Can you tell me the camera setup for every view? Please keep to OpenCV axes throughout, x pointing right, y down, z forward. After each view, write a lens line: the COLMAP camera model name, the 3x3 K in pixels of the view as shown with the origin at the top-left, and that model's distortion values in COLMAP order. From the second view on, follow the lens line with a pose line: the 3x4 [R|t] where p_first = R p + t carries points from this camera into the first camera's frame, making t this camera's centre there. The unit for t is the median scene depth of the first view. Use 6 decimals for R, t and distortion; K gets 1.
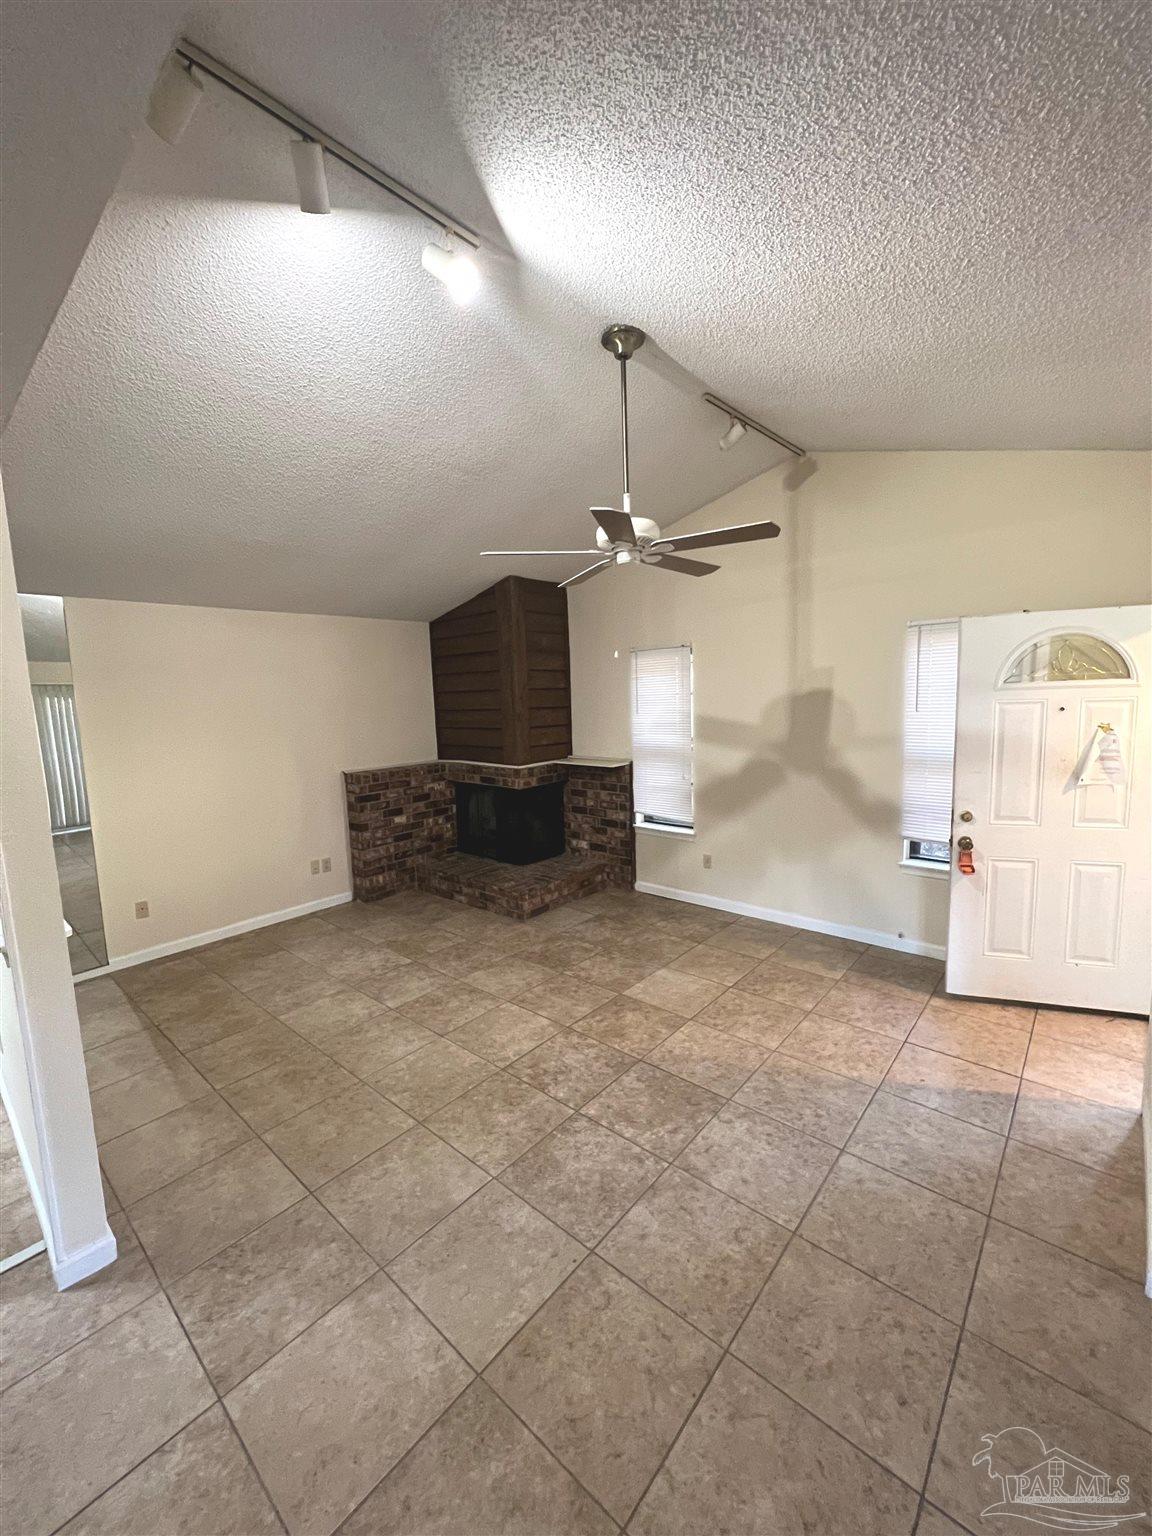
lens RADIAL K [[617.2, 0, 582.1], [0, 617.2, 769.8], [0, 0, 1]] dist [-0.001243, 0.000032]
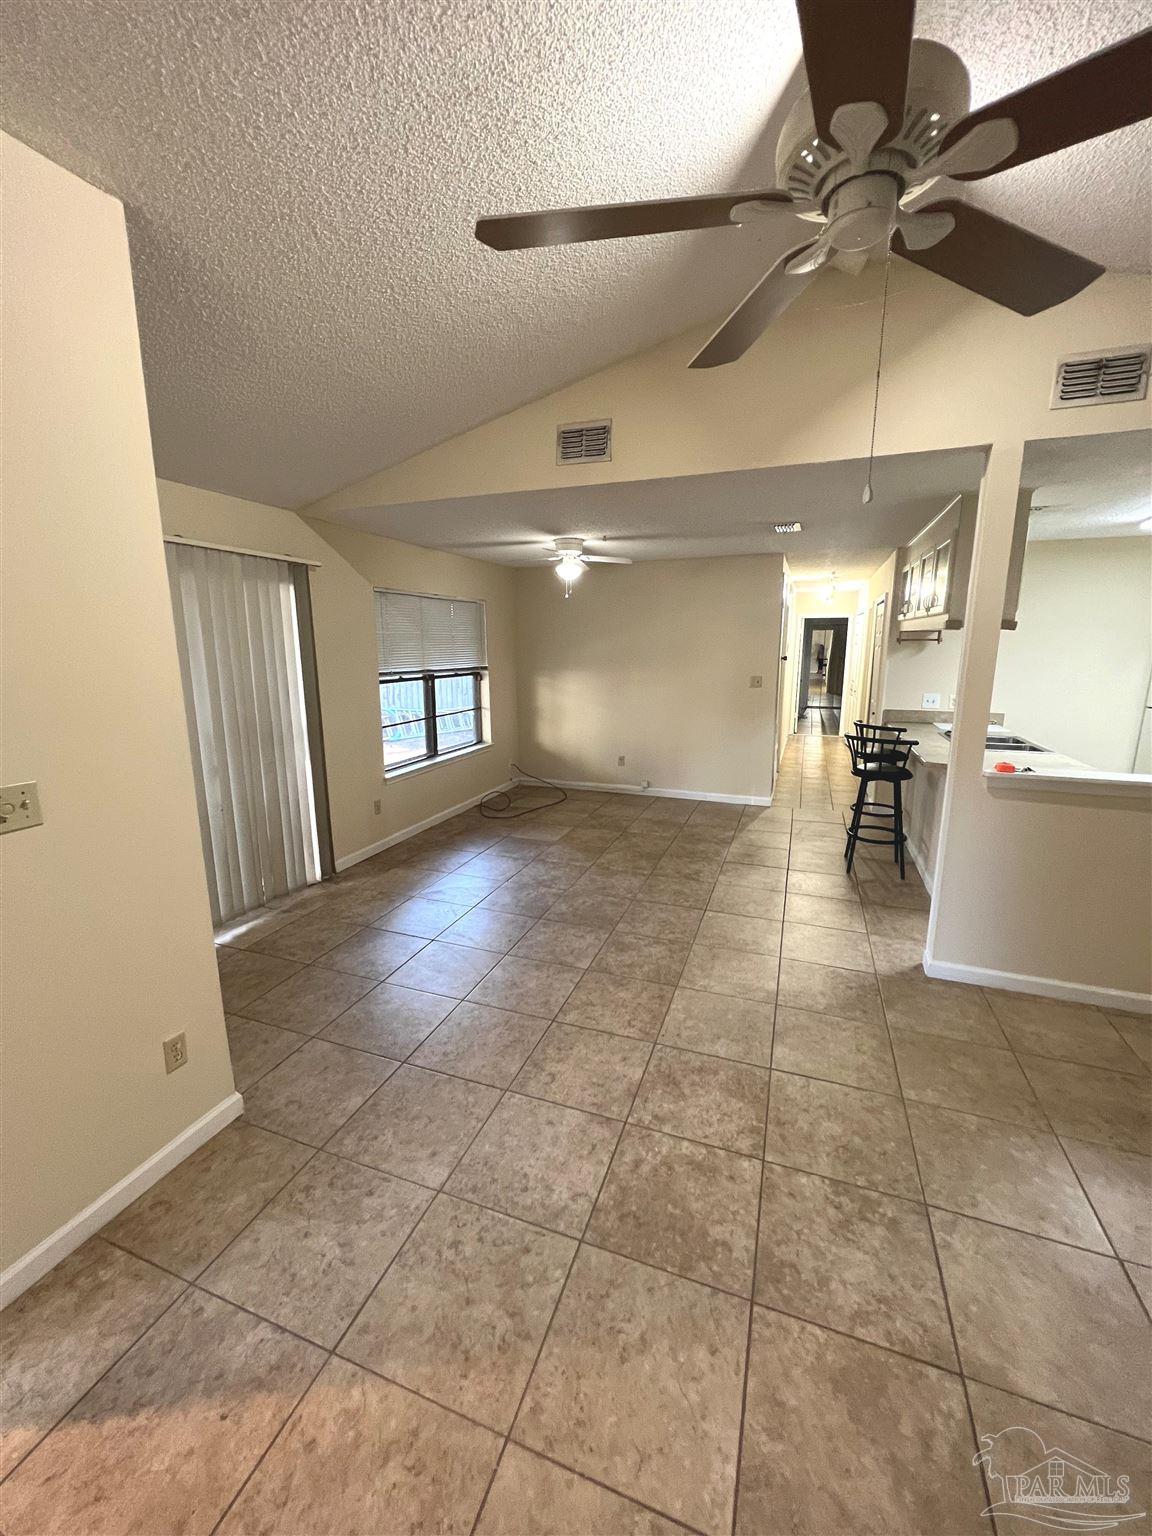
lens RADIAL K [[617.2, 0, 579.3], [0, 617.2, 762.6], [0, 0, 1]] dist [-0.001243, 0.000032]
pose [[-0.936294, 0.104151, -0.335419, 0.439236], [-0.007920, 0.948515, 0.316632, -0.173849], [0.351127, 0.299117, -0.887265, 1.537841]]
